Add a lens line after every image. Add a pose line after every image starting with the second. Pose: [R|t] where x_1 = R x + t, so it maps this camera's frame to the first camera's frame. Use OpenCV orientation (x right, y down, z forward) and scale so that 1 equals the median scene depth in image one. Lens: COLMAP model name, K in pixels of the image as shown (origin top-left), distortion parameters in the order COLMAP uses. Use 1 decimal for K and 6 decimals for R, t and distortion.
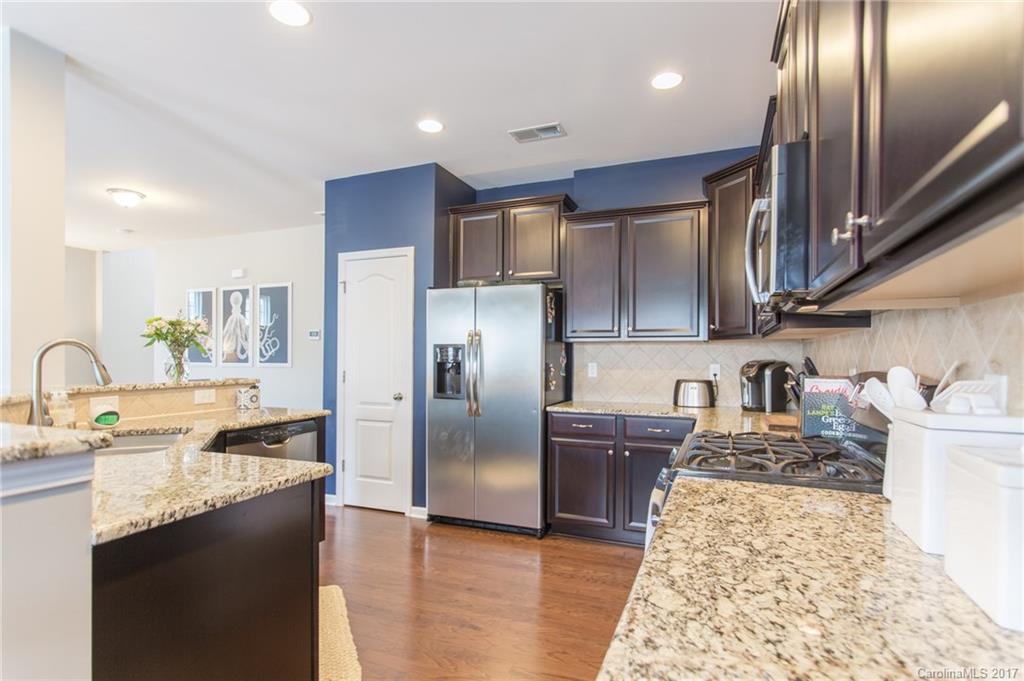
lens RADIAL K [[514.5, 0, 516.6], [0, 514.5, 356.8], [0, 0, 1]] dist [0.014255, -0.000328]
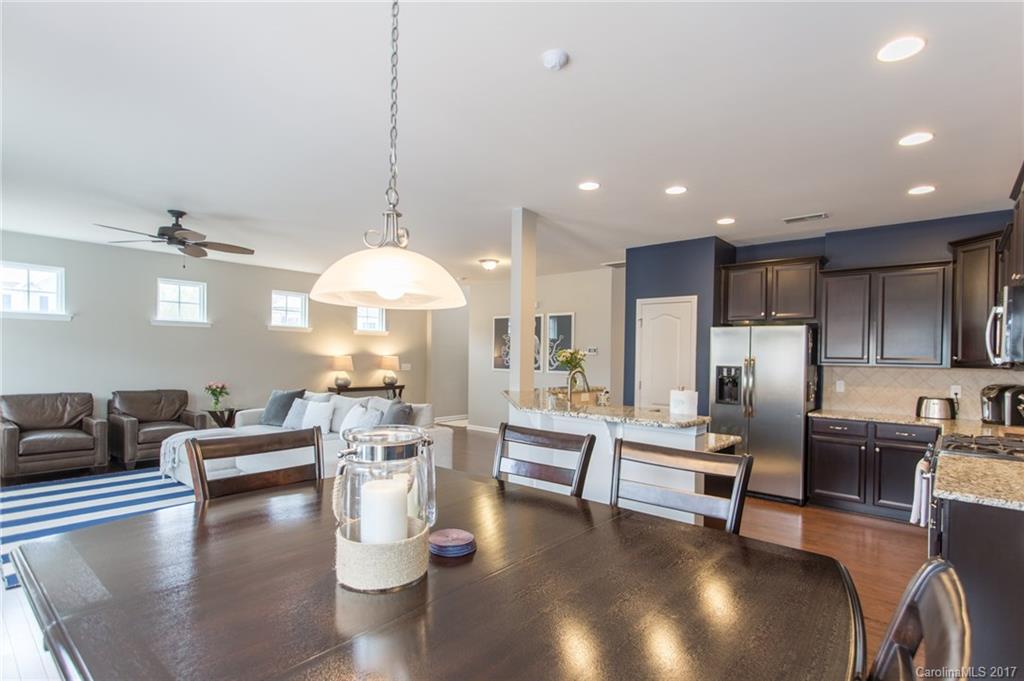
lens RADIAL K [[514.5, 0, 519.3], [0, 514.5, 359.4], [0, 0, 1]] dist [0.014255, -0.000328]
pose [[0.950378, 0.013835, -0.310789, -0.240436], [-0.011294, 0.999886, 0.009974, -0.050664], [0.310892, -0.005969, 0.950426, -0.548734]]
